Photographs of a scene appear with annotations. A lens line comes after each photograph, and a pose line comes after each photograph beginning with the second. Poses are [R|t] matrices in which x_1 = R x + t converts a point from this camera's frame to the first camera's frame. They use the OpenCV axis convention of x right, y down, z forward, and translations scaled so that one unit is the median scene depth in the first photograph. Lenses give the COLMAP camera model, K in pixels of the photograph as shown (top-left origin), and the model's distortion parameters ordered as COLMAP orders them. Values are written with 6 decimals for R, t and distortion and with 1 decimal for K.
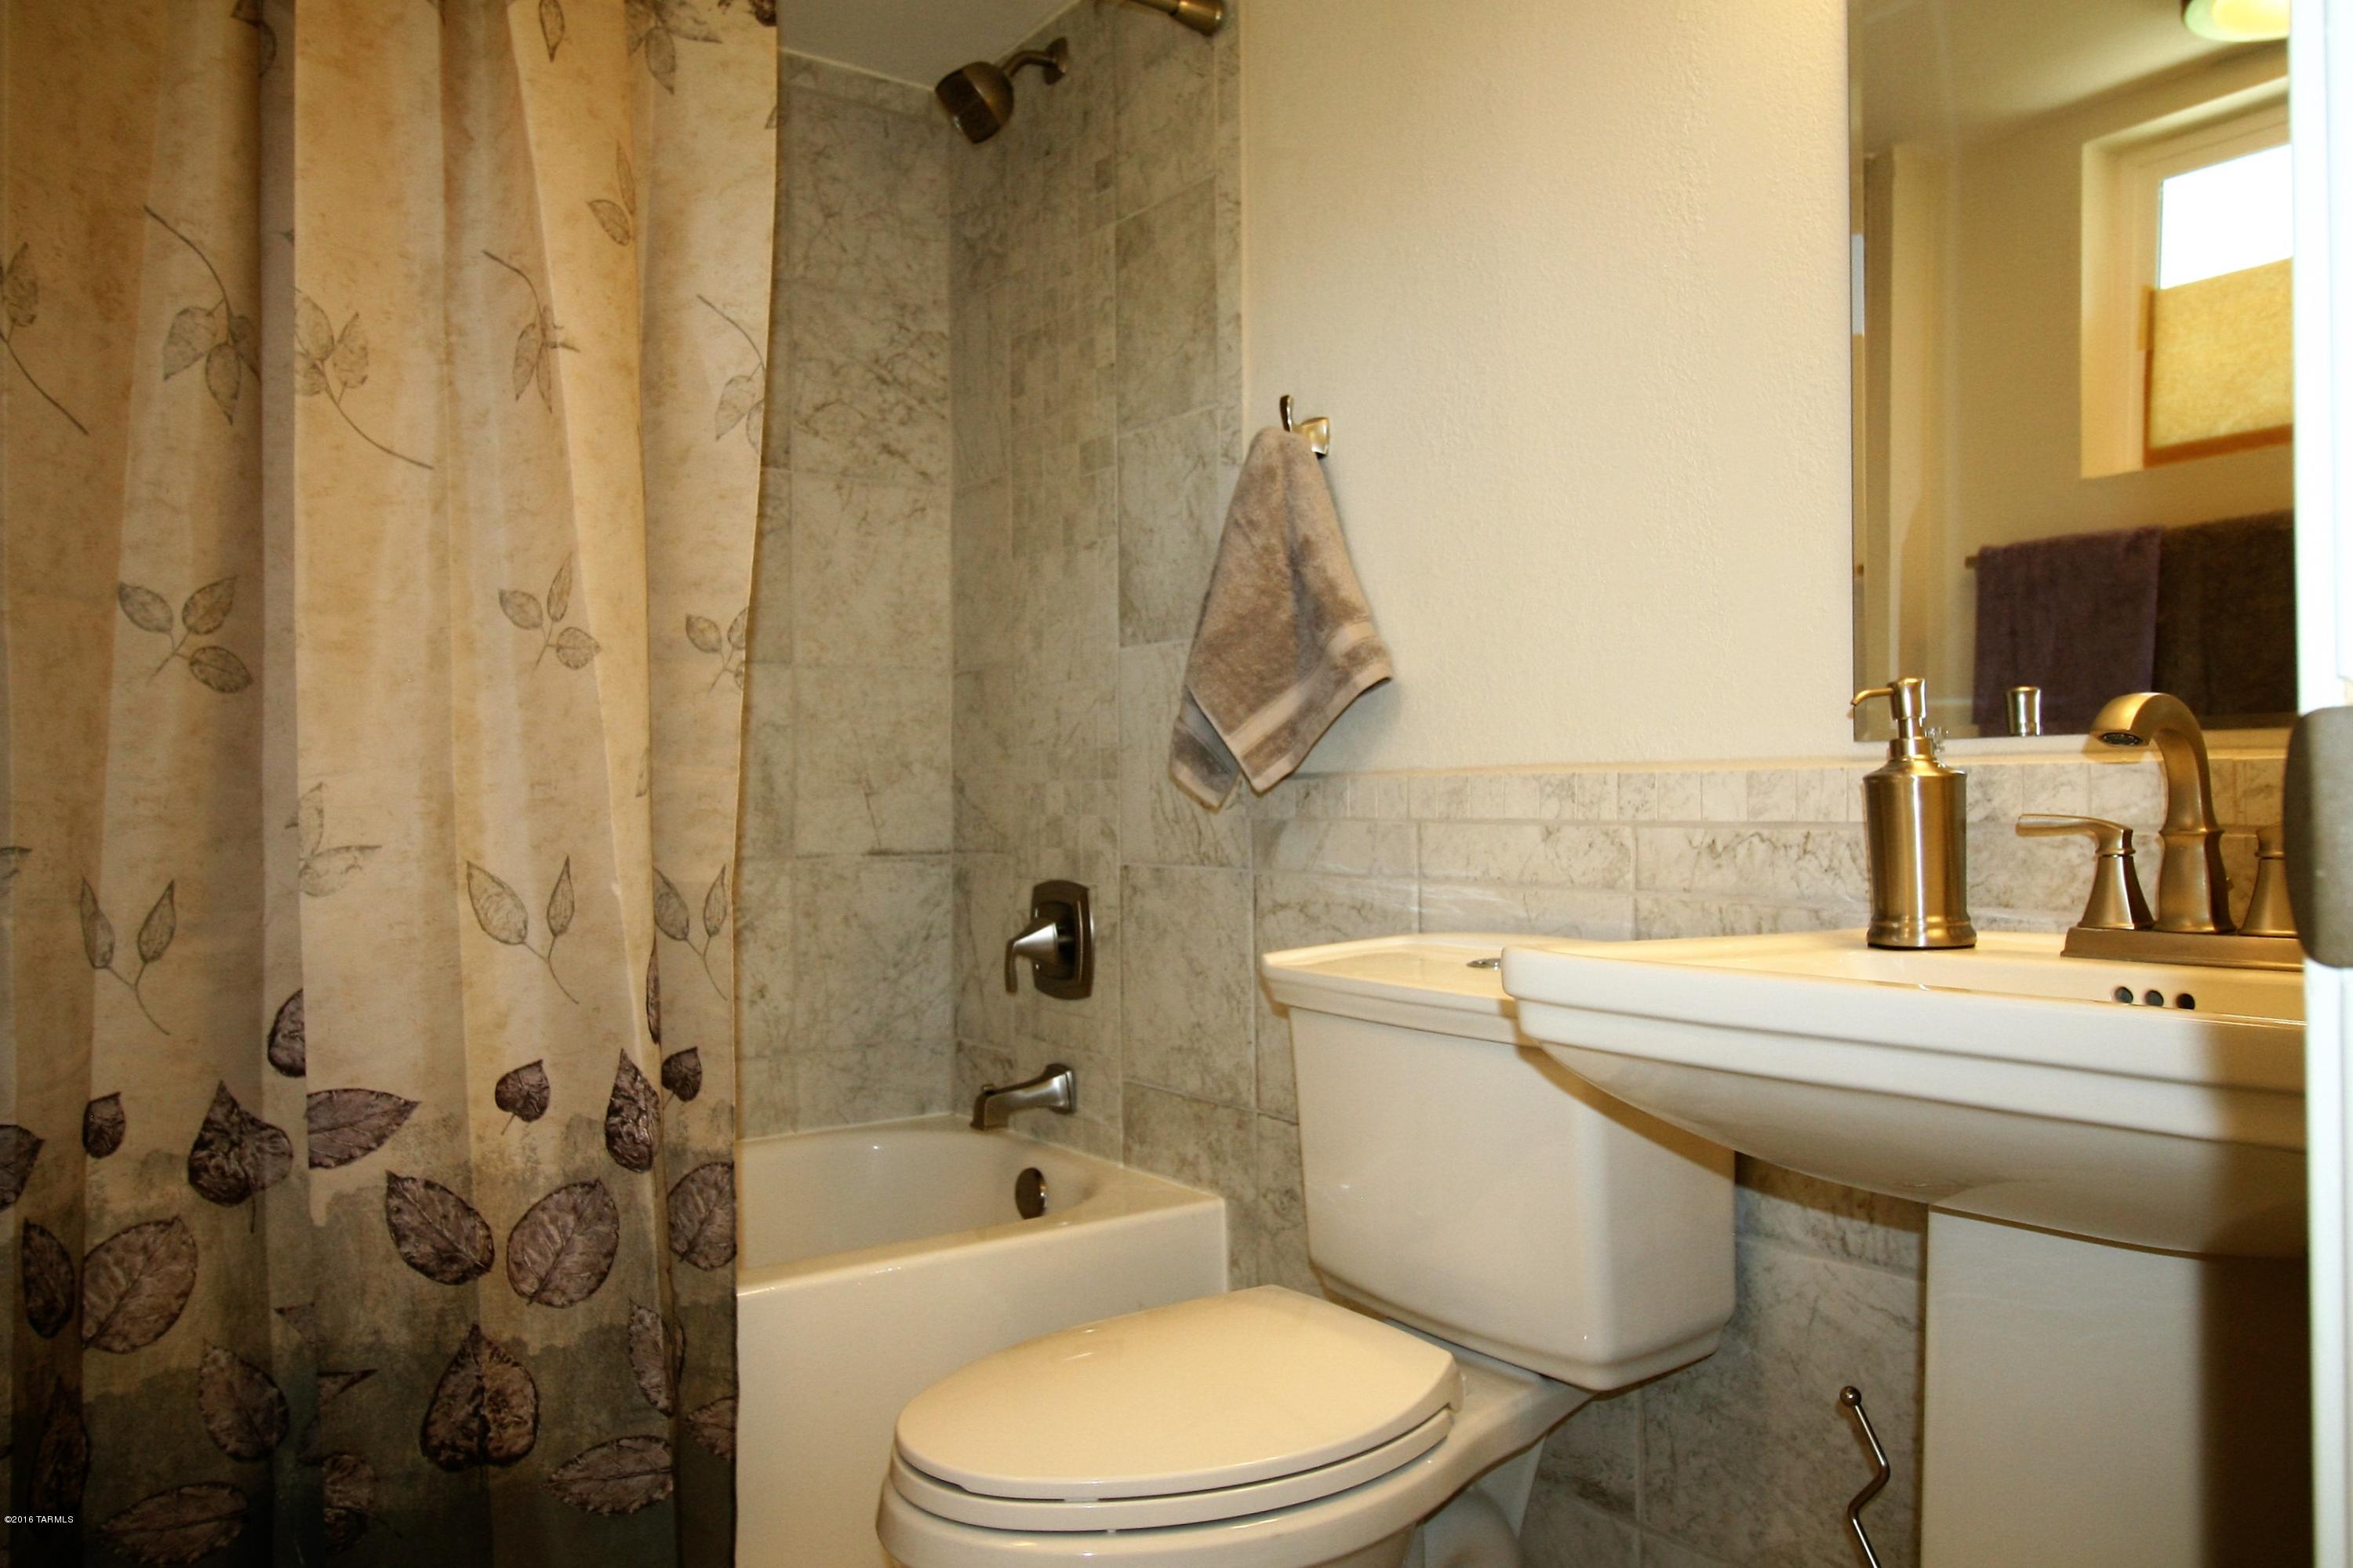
lens RADIAL K [[1668.9, 0, 1162.2], [0, 1668.9, 781.5], [0, 0, 1]] dist [0.006030, -0.003503]
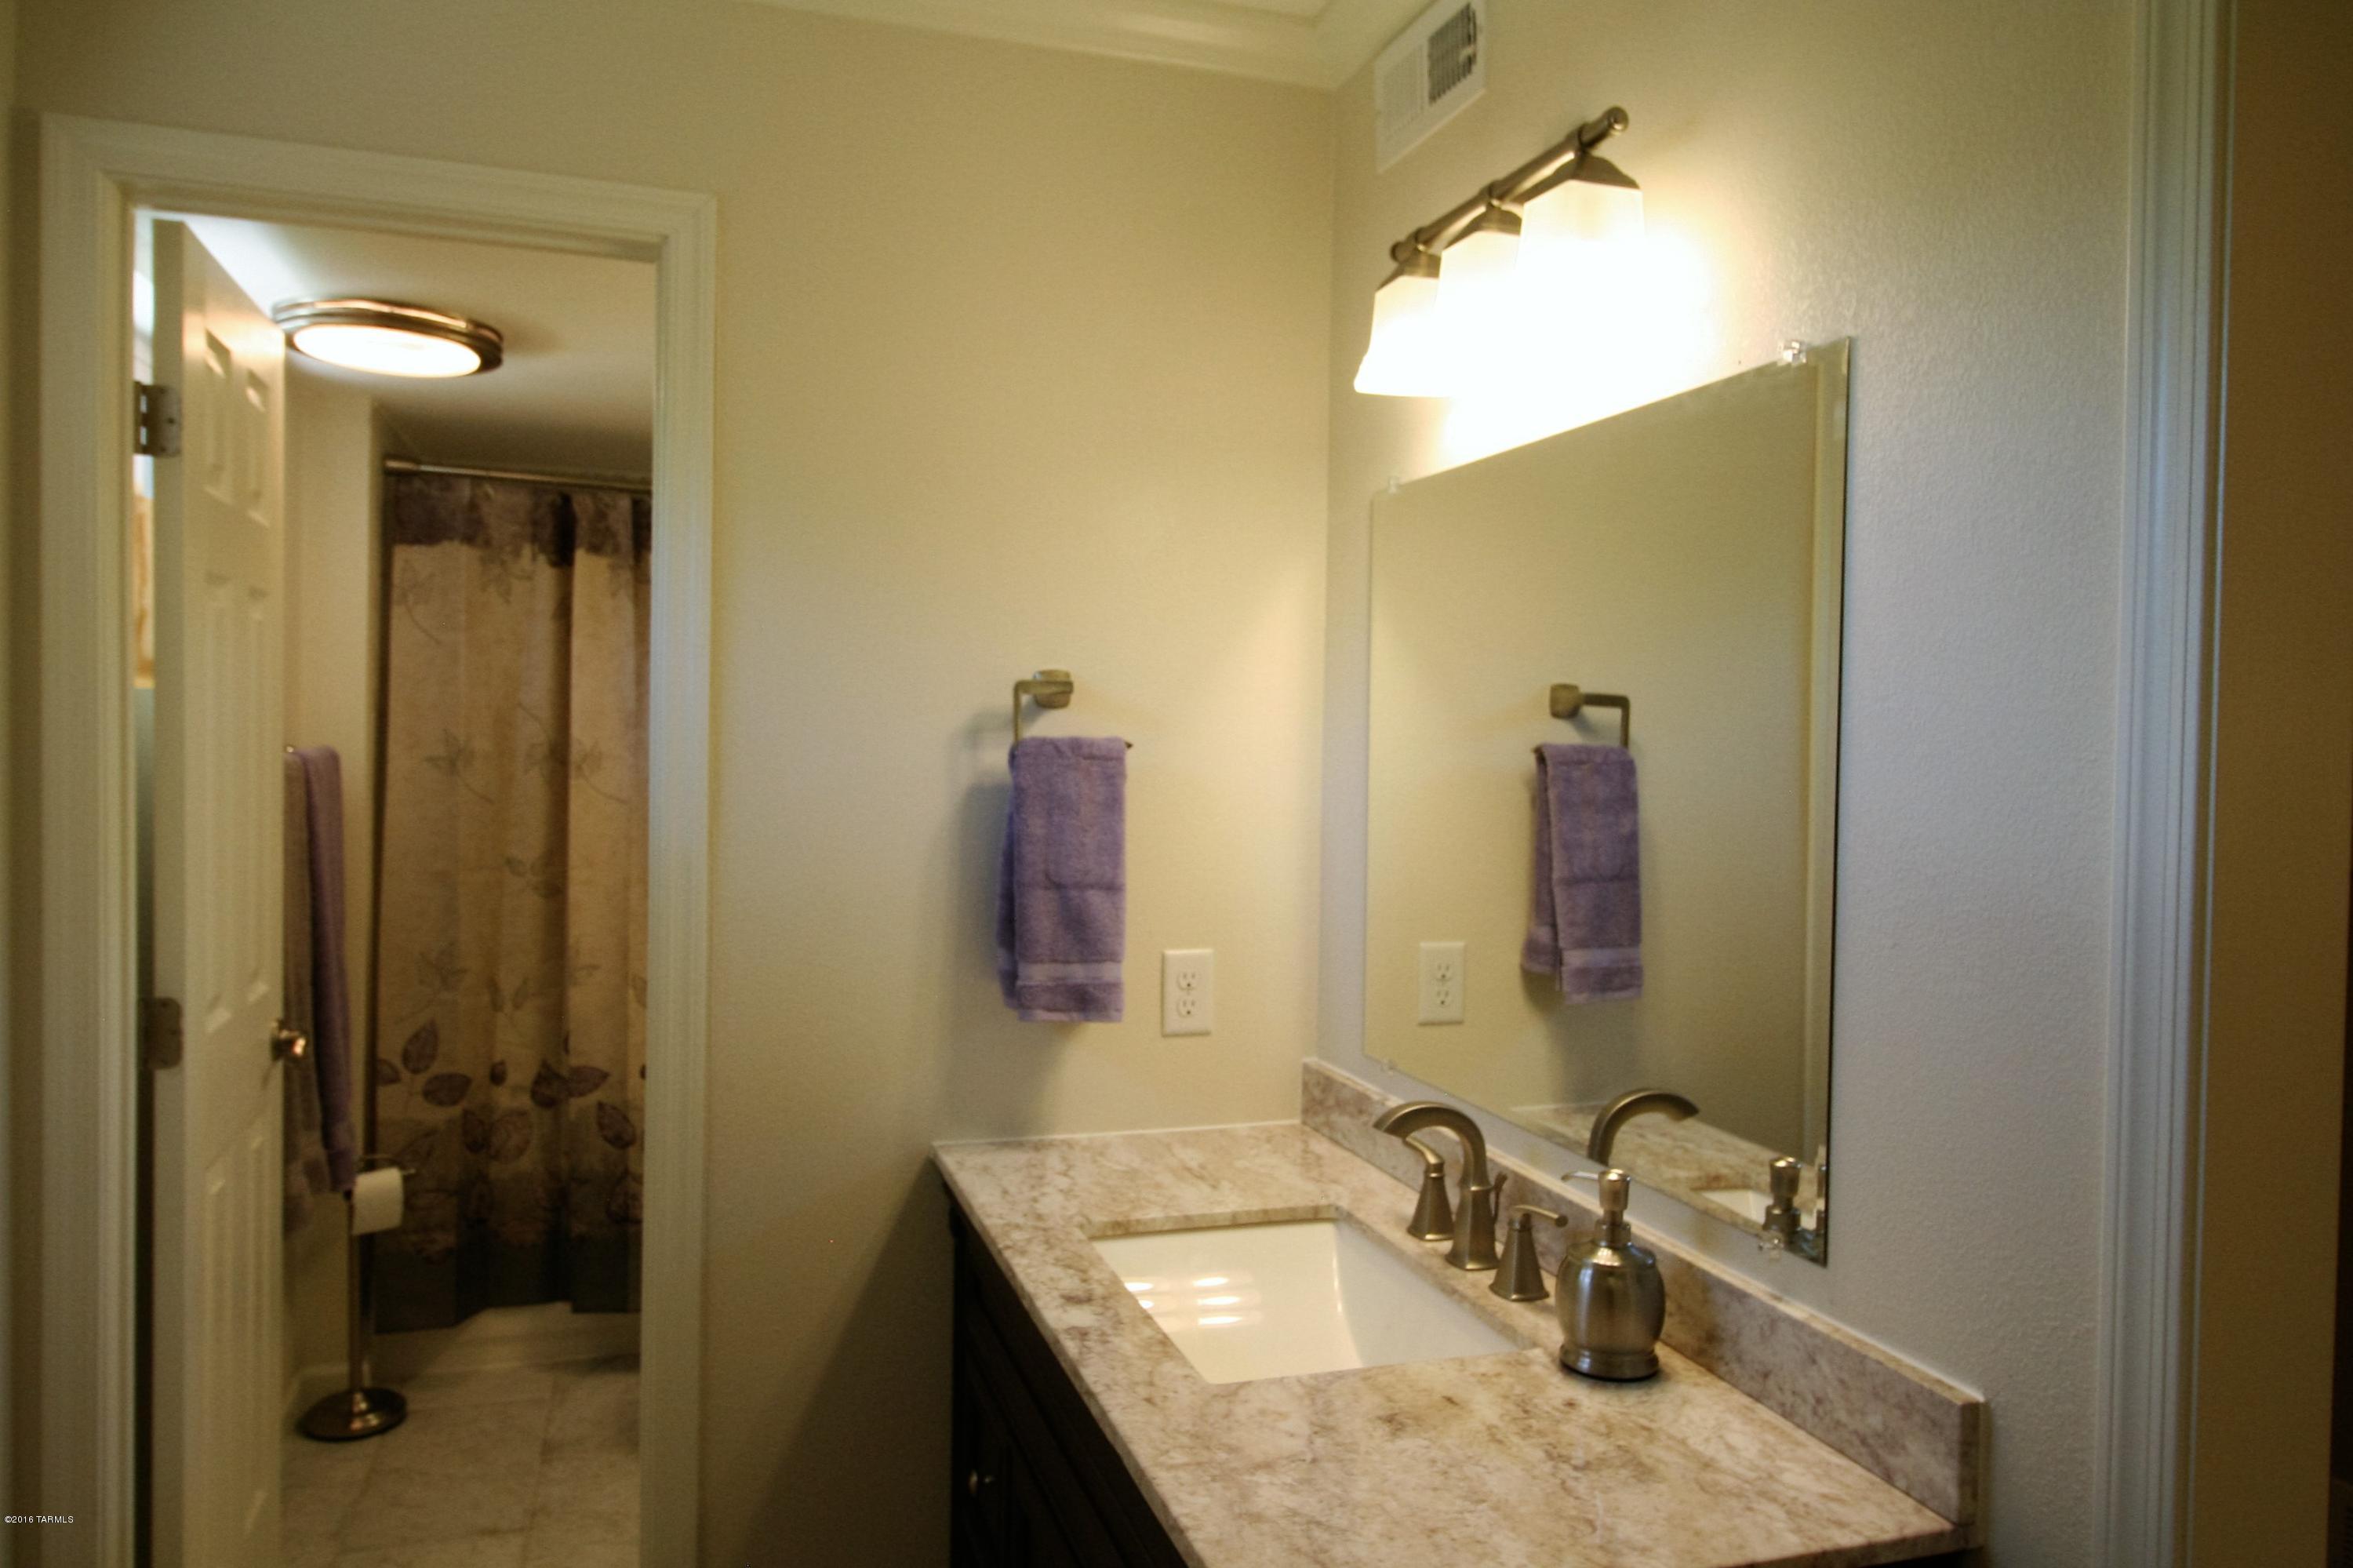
lens RADIAL K [[1605.0, 0, 1189.1], [0, 1605.0, 776.0], [0, 0, 1]] dist [0.004285, -0.007007]
pose [[0.955693, 0.030325, -0.292798, 1.041359], [-0.020263, 0.999097, 0.037337, -0.348378], [0.293666, -0.029750, 0.955445, -0.982357]]
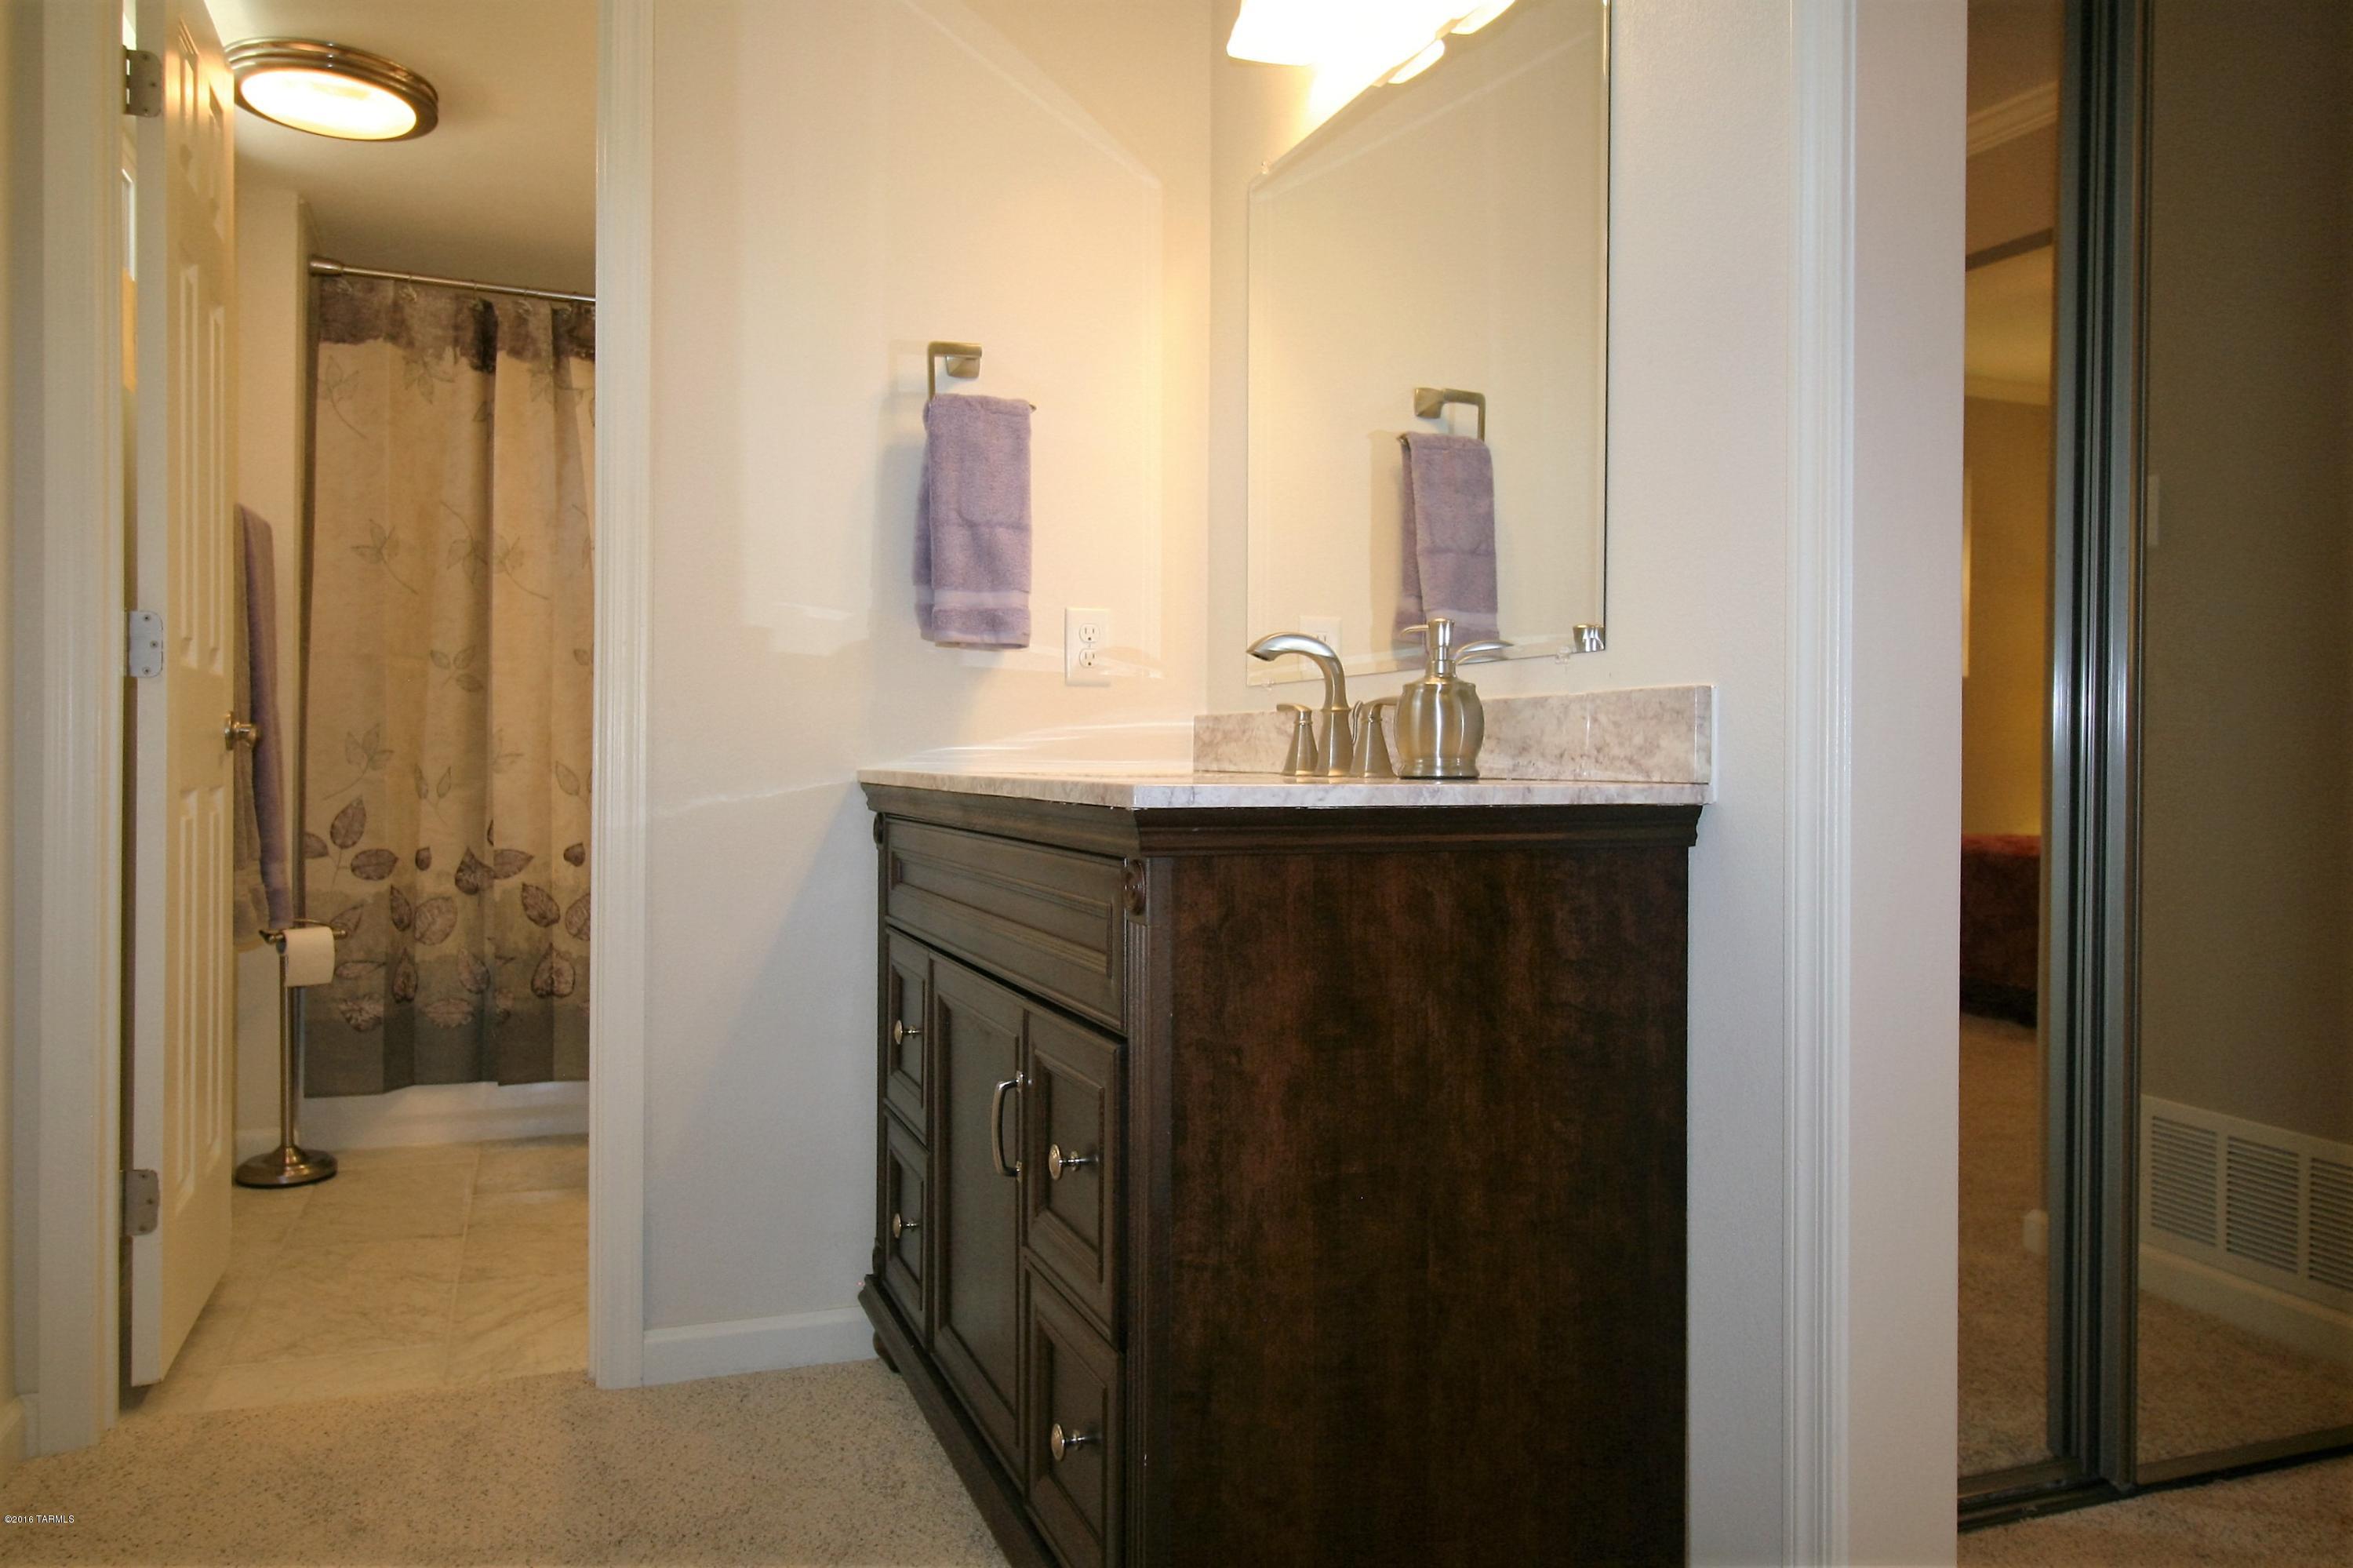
lens RADIAL K [[1668.9, 0, 1182.4], [0, 1668.9, 778.1], [0, 0, 1]] dist [0.006030, -0.003503]
pose [[0.968991, 0.016432, -0.246549, 1.127441], [-0.011583, 0.999710, 0.021105, 0.011020], [0.246824, -0.017595, 0.968901, -1.202383]]
